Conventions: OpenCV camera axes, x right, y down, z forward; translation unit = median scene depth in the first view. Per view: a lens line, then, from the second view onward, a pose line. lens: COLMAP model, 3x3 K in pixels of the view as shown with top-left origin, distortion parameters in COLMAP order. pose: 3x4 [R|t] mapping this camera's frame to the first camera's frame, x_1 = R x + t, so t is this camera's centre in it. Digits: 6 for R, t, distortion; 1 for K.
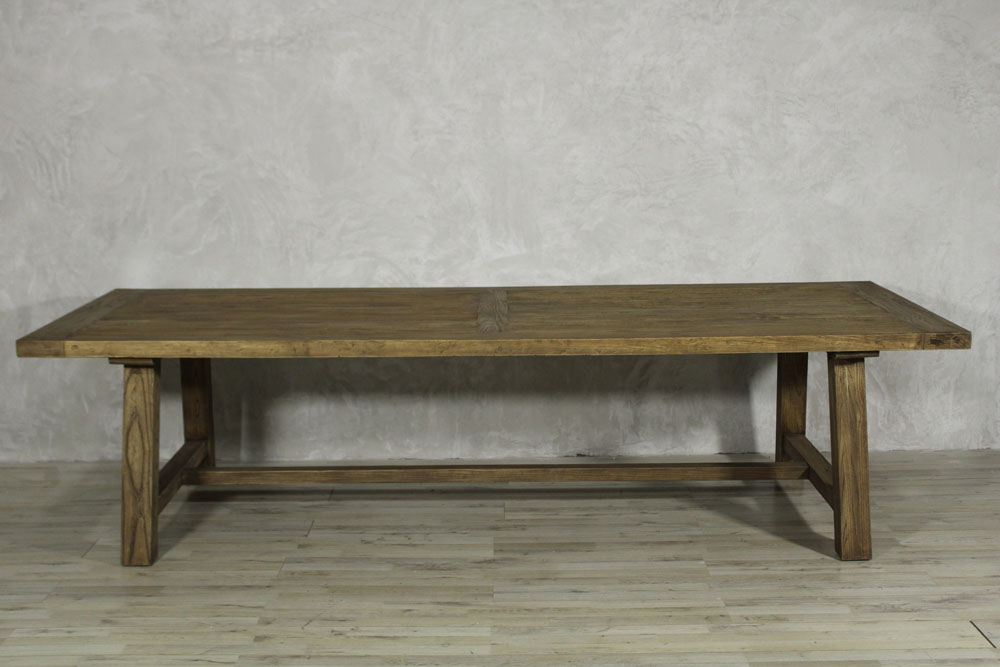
lens RADIAL K [[1361.4, 0, 487.9], [0, 1361.4, 313.1], [0, 0, 1]] dist [-0.046094, 0.000000]
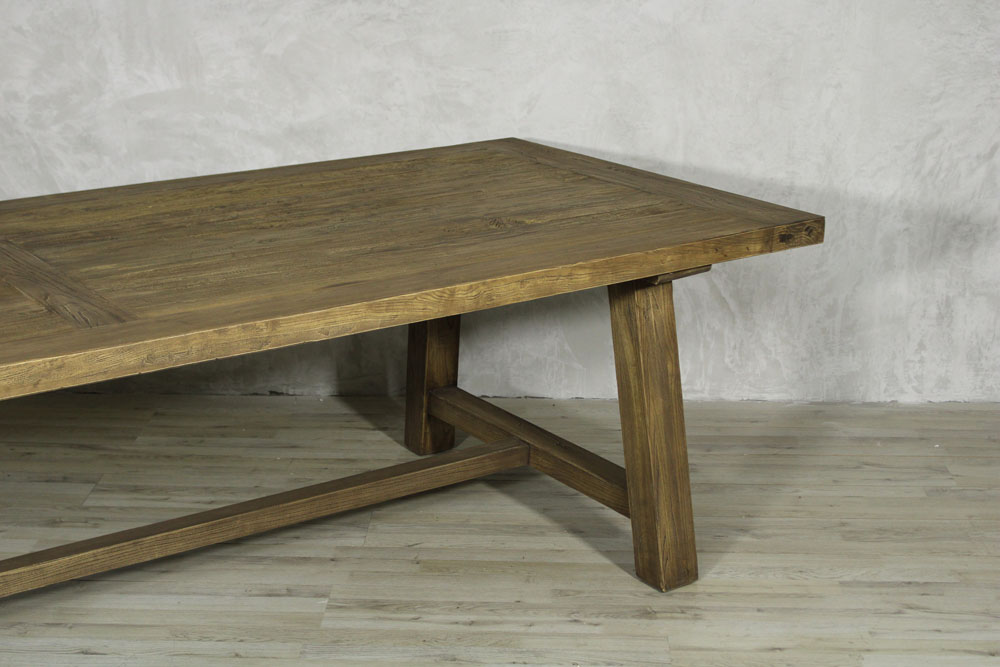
lens RADIAL K [[1591.4, 0, 587.4], [0, 1591.4, 301.7], [0, 0, 1]] dist [-0.017222, 0.000000]
pose [[0.998997, 0.025619, -0.036733, 0.253282], [-0.020927, 0.992203, 0.122862, -0.040046], [0.039594, -0.121970, 0.991744, 0.240795]]
